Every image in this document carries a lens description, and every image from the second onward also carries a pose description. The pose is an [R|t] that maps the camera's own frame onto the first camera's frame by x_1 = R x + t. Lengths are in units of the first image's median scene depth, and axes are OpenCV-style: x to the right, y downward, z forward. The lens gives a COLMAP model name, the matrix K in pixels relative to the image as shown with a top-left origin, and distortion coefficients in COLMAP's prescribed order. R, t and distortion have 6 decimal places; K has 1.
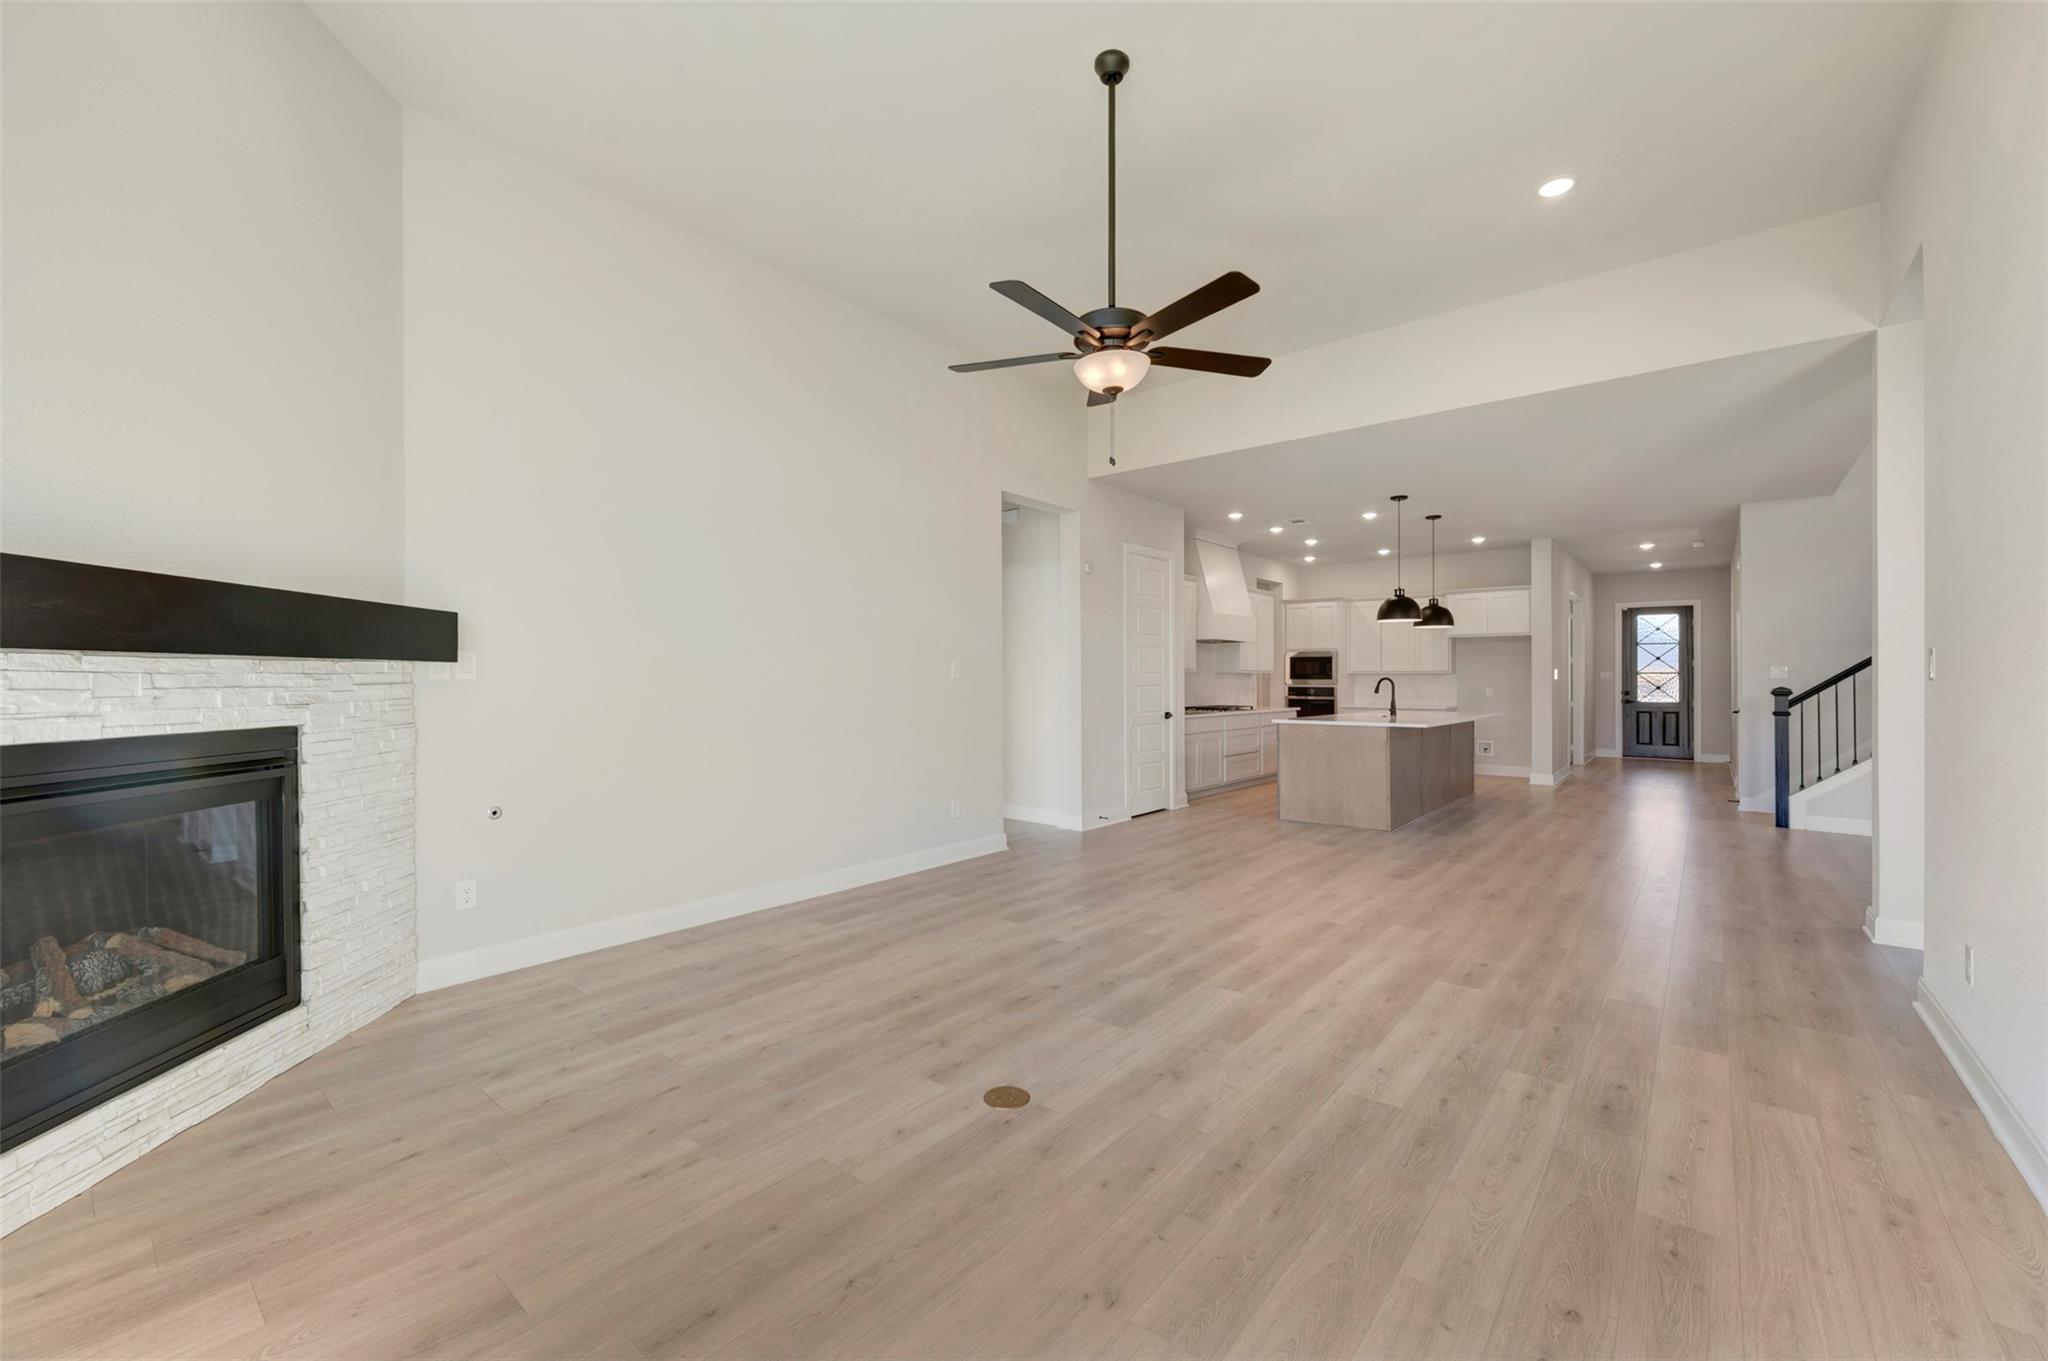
lens RADIAL K [[818.4, 0, 1036.6], [0, 818.4, 691.3], [0, 0, 1]] dist [0.008264, -0.000499]
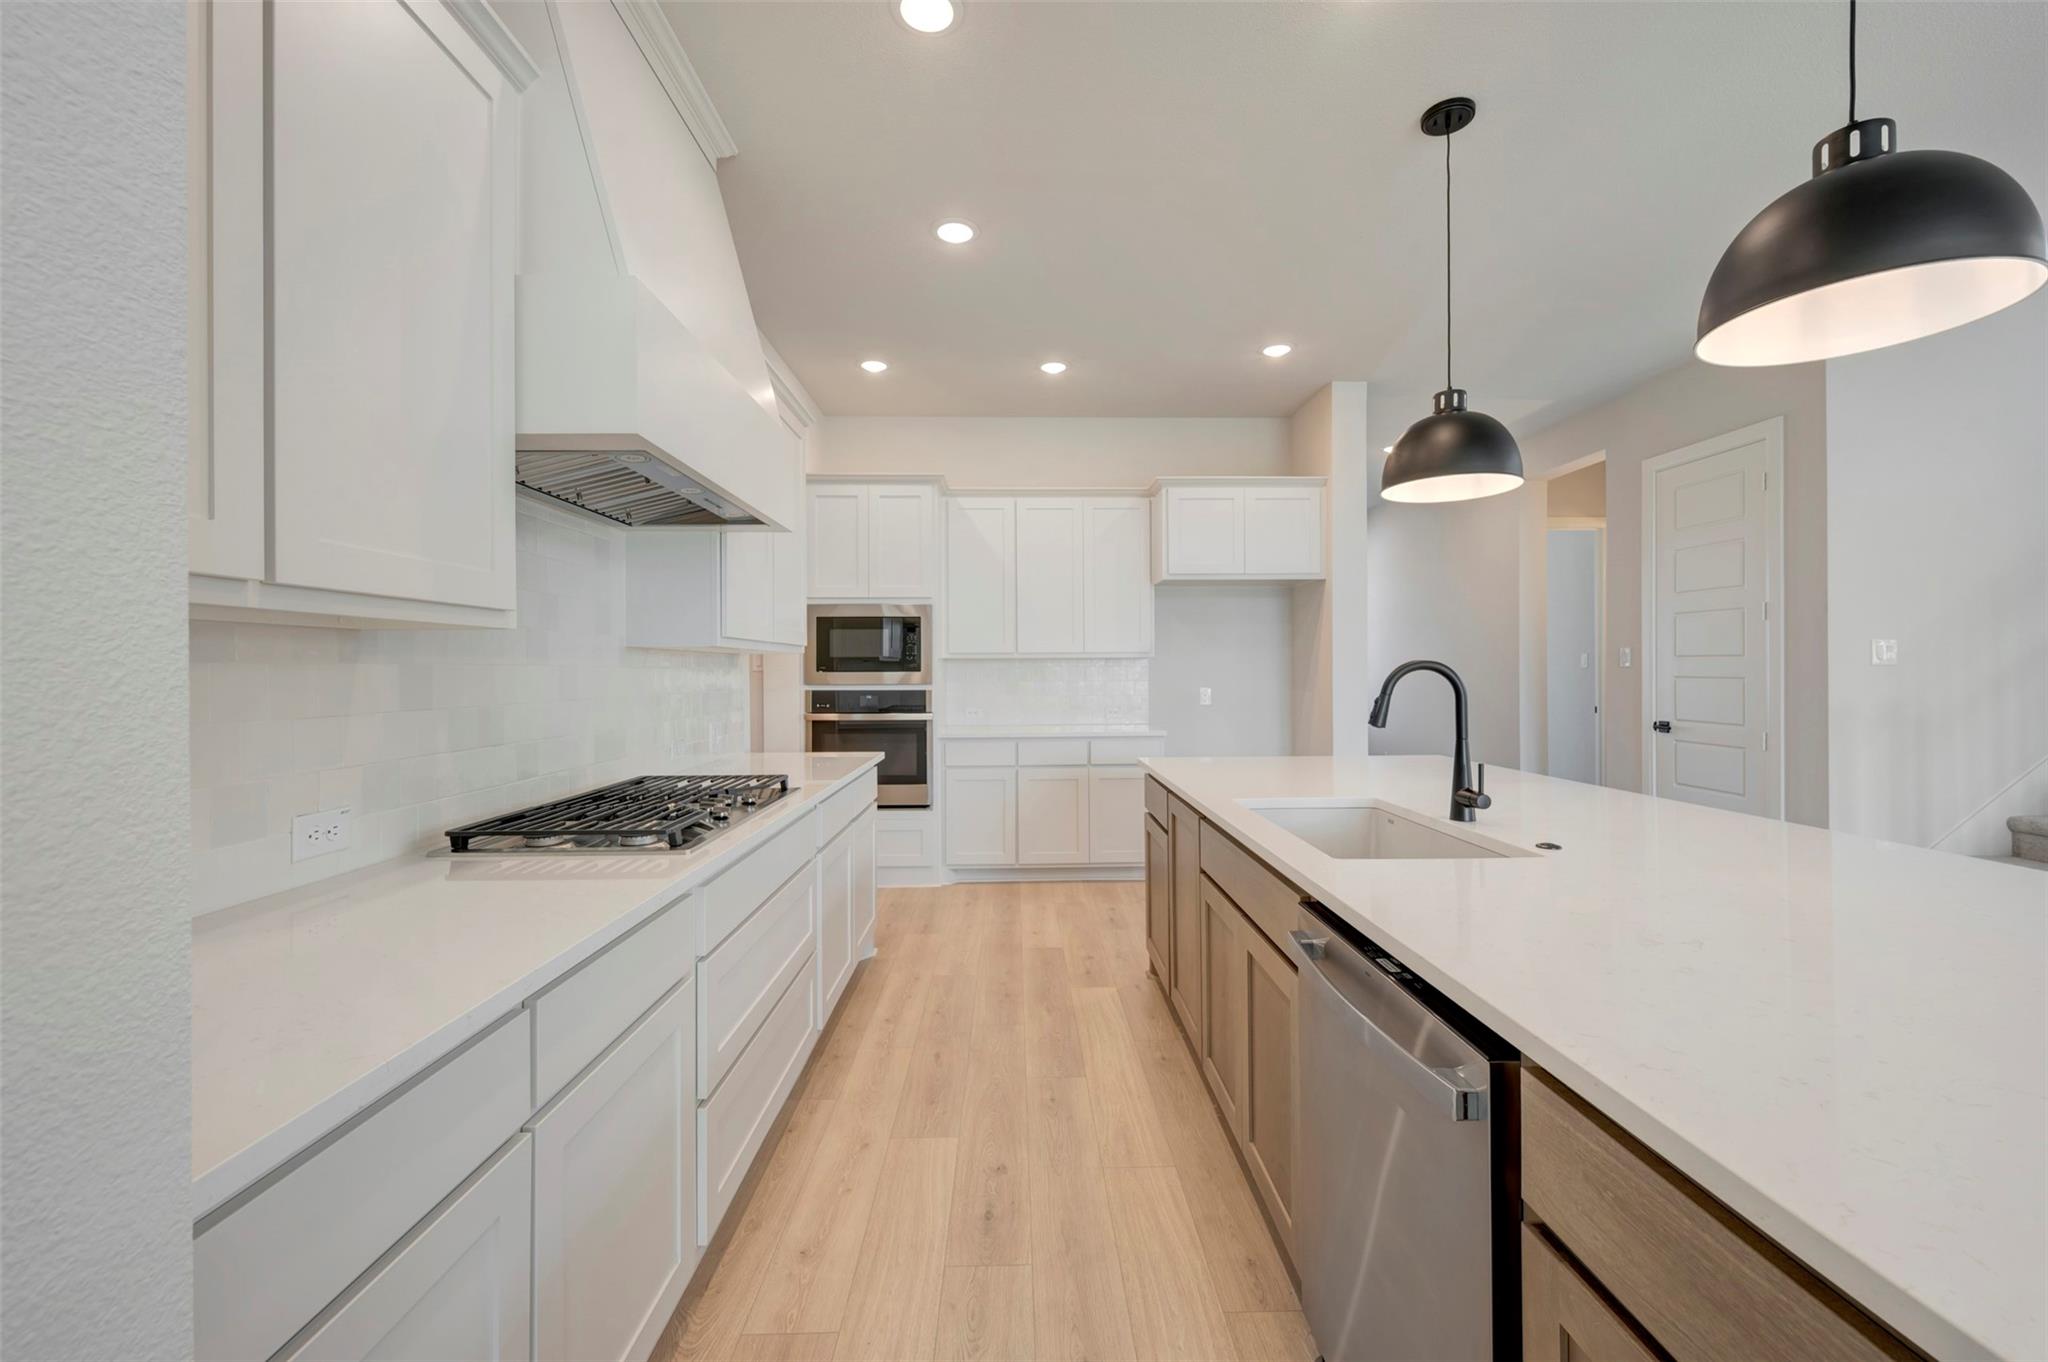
lens RADIAL K [[818.4, 0, 1053.1], [0, 818.4, 667.1], [0, 0, 1]] dist [0.008264, -0.000499]
pose [[0.743389, -0.002836, 0.668853, 0.181068], [0.017481, 0.999732, -0.015190, -0.013029], [-0.668631, 0.022984, 0.743239, 0.882987]]
